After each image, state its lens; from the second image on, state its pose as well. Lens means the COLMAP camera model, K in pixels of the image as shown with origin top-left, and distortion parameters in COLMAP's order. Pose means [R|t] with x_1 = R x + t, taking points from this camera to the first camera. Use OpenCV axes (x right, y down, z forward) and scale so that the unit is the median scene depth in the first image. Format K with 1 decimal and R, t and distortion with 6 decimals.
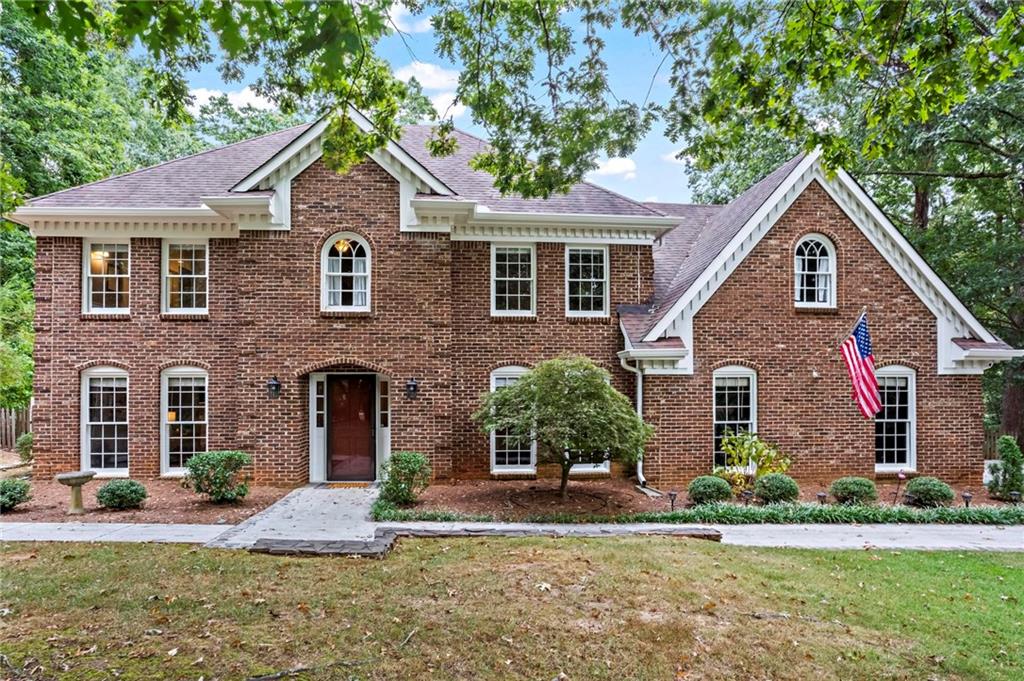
lens RADIAL K [[588.2, 0, 512.0], [0, 588.2, 340.5], [0, 0, 1]] dist [-0.035198, 0.003114]
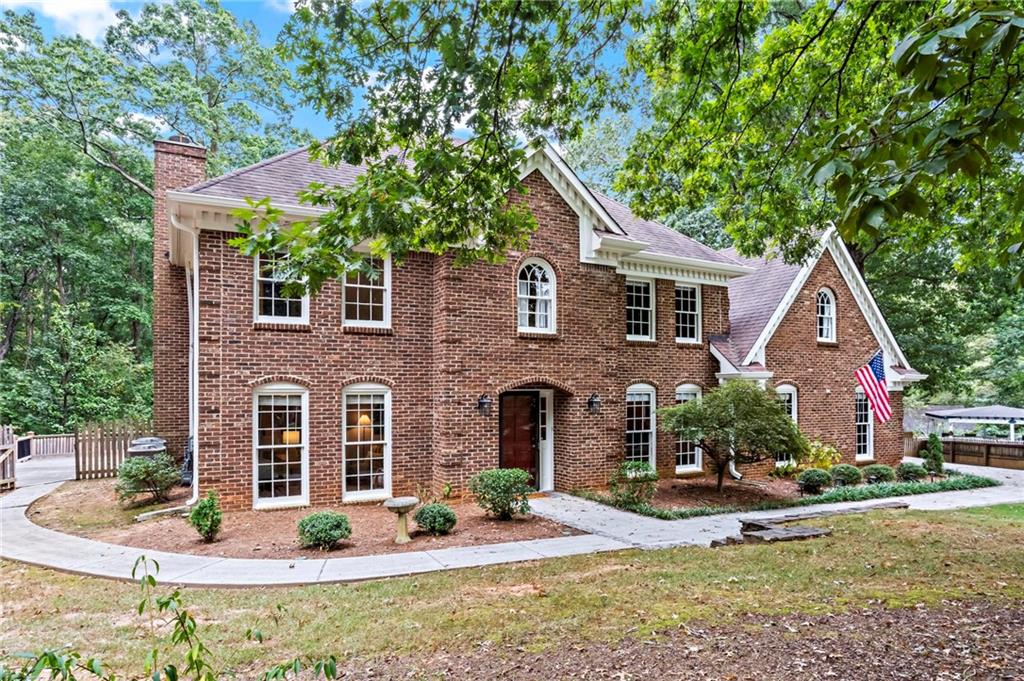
lens RADIAL K [[604.6, 0, 512.0], [0, 604.6, 340.5], [0, 0, 1]] dist [-0.045150, -0.000328]
pose [[0.917086, 0.034686, 0.397177, -0.735979], [-0.034107, 0.999382, -0.008524, -0.023894], [-0.397227, -0.005730, 0.917702, 0.010189]]
